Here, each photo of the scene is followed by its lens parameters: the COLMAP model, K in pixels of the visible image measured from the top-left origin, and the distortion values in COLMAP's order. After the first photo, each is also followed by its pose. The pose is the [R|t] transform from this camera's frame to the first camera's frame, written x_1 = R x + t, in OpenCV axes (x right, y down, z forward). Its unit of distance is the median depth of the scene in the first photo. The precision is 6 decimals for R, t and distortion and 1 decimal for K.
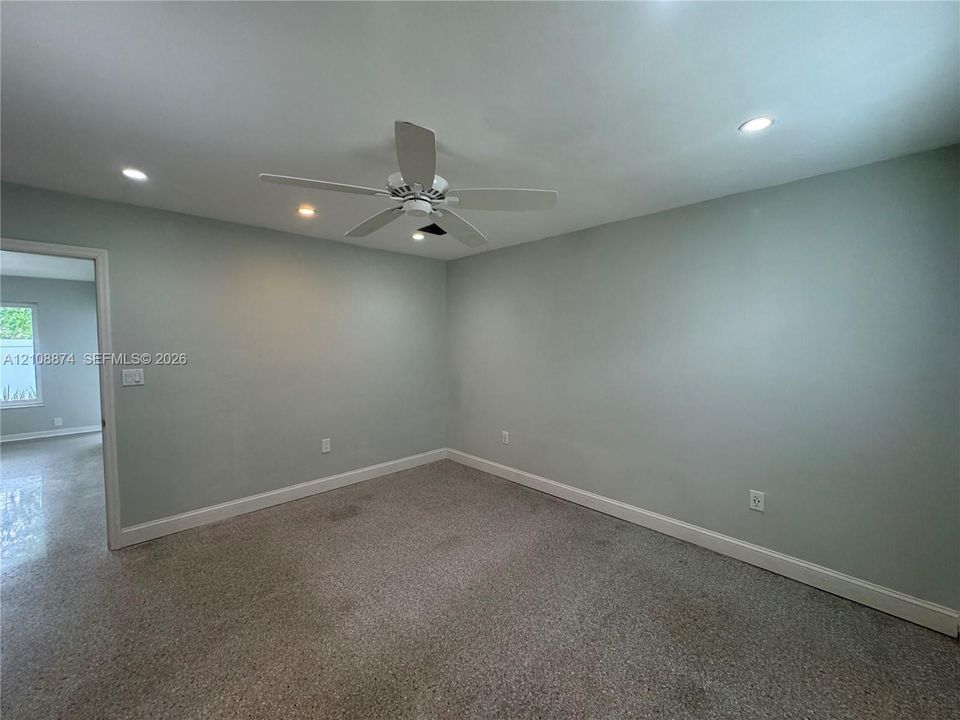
lens RADIAL K [[386.9, 0, 480.9], [0, 386.9, 358.0], [0, 0, 1]] dist [-0.000847, 0.000768]
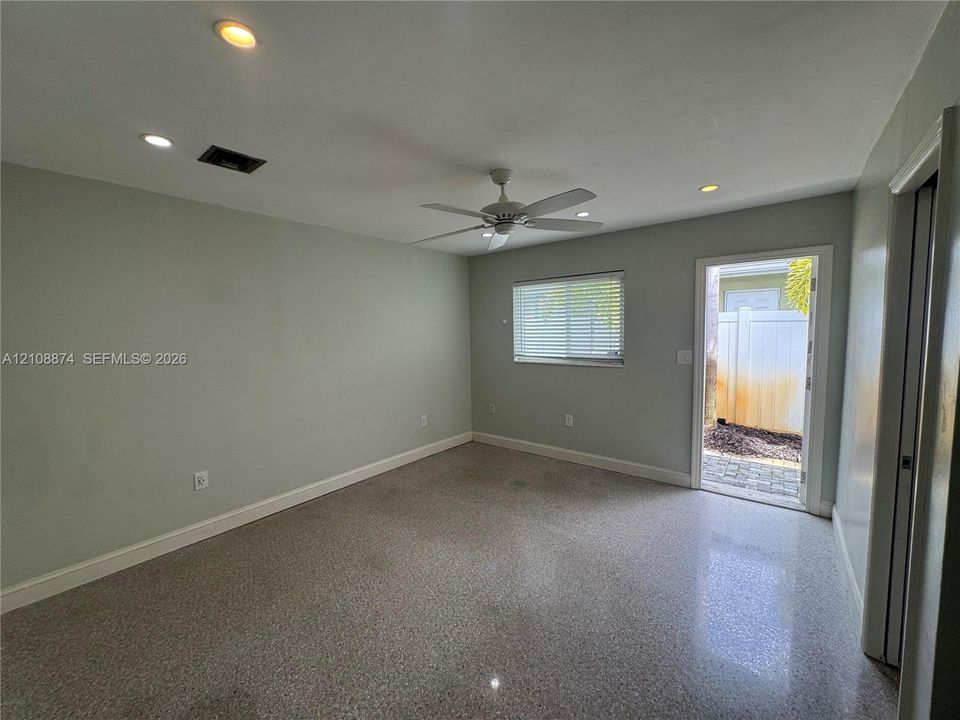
lens RADIAL K [[386.9, 0, 478.3], [0, 386.9, 358.9], [0, 0, 1]] dist [-0.000847, 0.000768]
pose [[-0.124710, -0.078078, 0.989116, -1.238890], [0.065031, 0.994112, 0.086671, -0.066514], [-0.990060, 0.075132, -0.118898, 1.090063]]
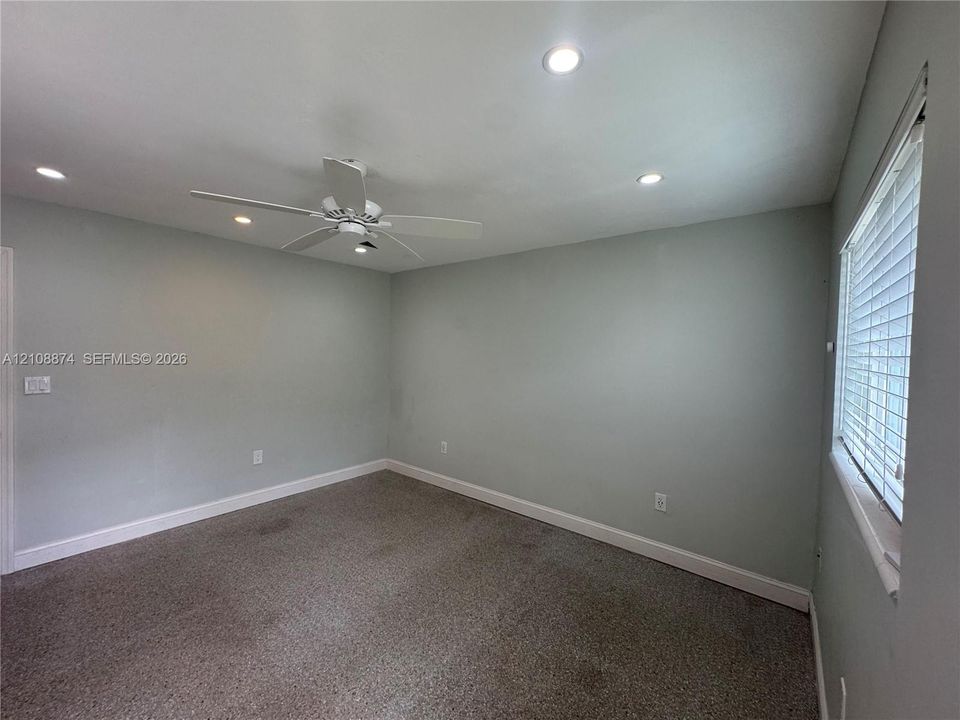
lens RADIAL K [[386.9, 0, 480.0], [0, 386.9, 358.2], [0, 0, 1]] dist [-0.000847, 0.000768]
pose [[0.992295, 0.021152, 0.122078, 0.052270], [-0.018112, 0.999499, -0.025962, -0.013119], [-0.122566, 0.023550, 0.992181, -0.070188]]
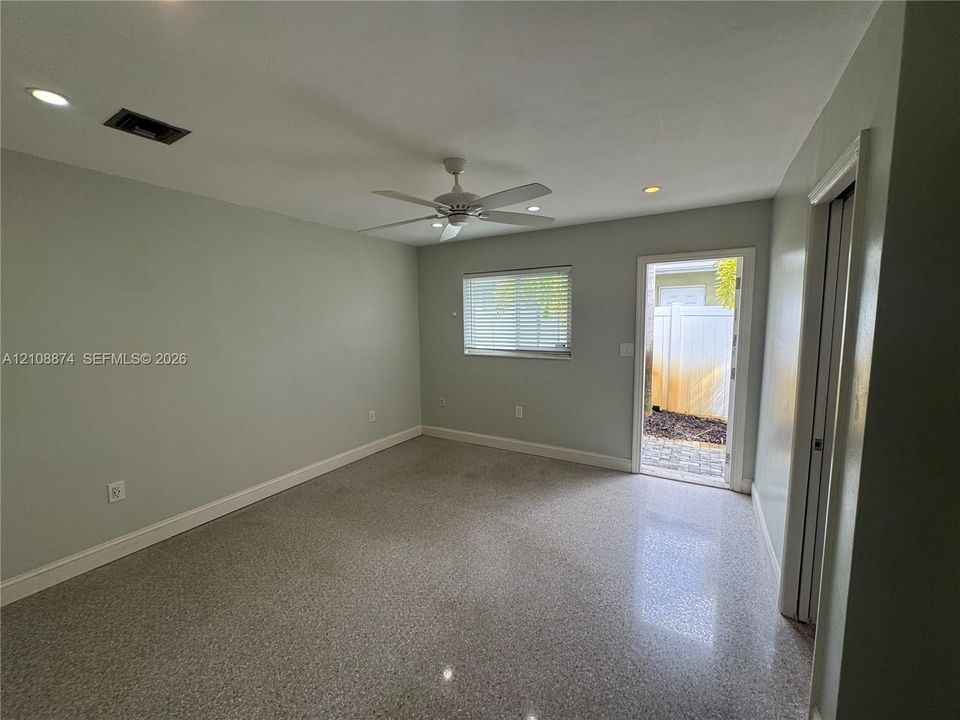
lens RADIAL K [[386.9, 0, 478.4], [0, 386.9, 359.2], [0, 0, 1]] dist [-0.000847, 0.000768]
pose [[-0.262028, -0.100559, 0.959807, -1.216198], [0.056158, 0.991282, 0.119188, -0.075928], [-0.963425, 0.085132, -0.254097, 1.109696]]
